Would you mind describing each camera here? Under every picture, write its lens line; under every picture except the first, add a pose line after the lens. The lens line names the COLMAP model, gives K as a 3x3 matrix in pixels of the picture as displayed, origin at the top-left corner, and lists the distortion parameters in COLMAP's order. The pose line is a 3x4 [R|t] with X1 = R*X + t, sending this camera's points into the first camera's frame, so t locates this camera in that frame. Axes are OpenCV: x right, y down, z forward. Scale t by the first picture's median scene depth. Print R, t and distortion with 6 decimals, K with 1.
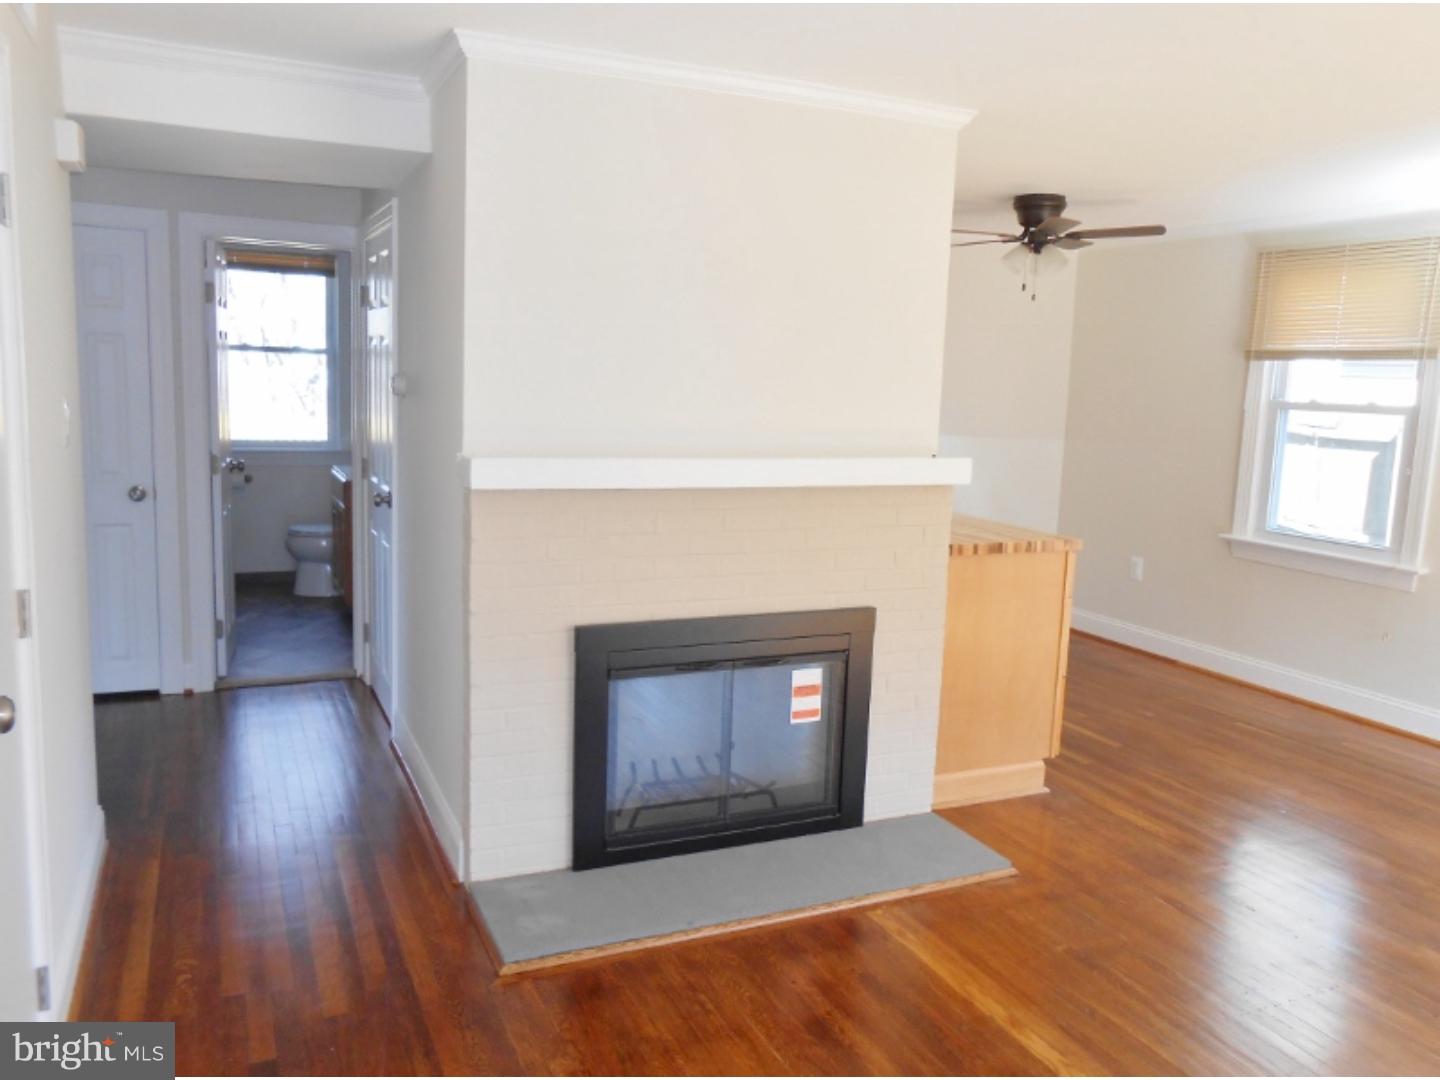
lens RADIAL K [[1106.8, 0, 711.9], [0, 1106.8, 540.2], [0, 0, 1]] dist [-0.064594, 0.076712]
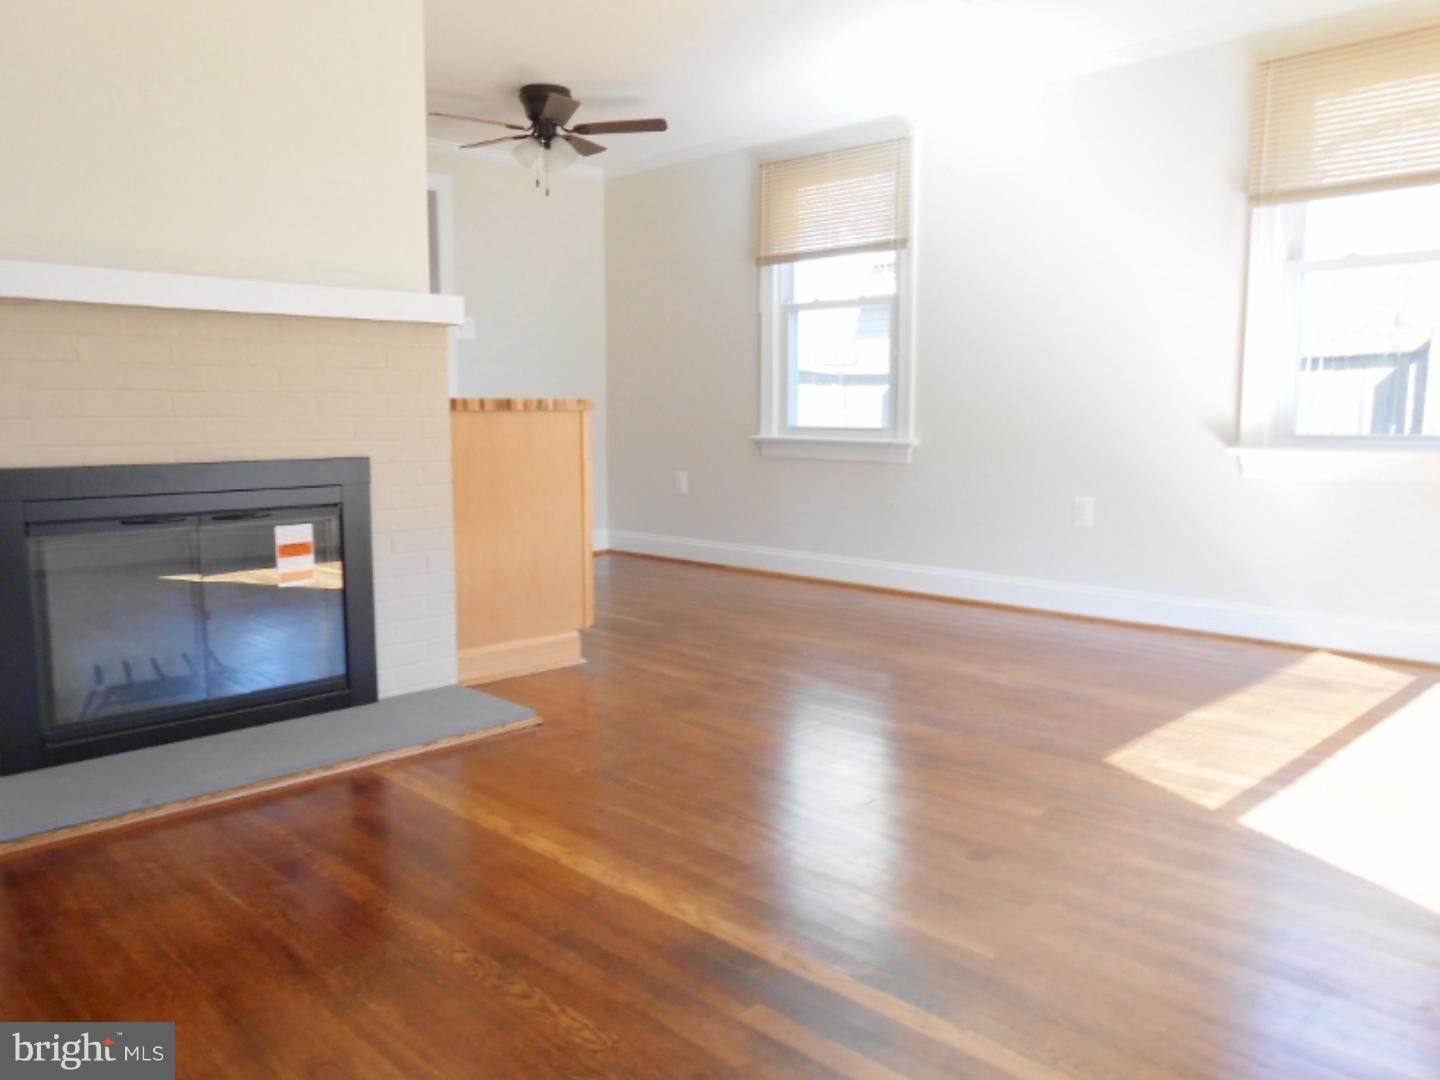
lens RADIAL K [[1106.8, 0, 711.9], [0, 1106.8, 540.2], [0, 0, 1]] dist [-0.064594, 0.076712]
pose [[0.934778, -0.075361, 0.347147, 0.082934], [0.083266, 0.996496, -0.007886, 0.144651], [-0.345337, 0.036277, 0.937777, 0.040629]]
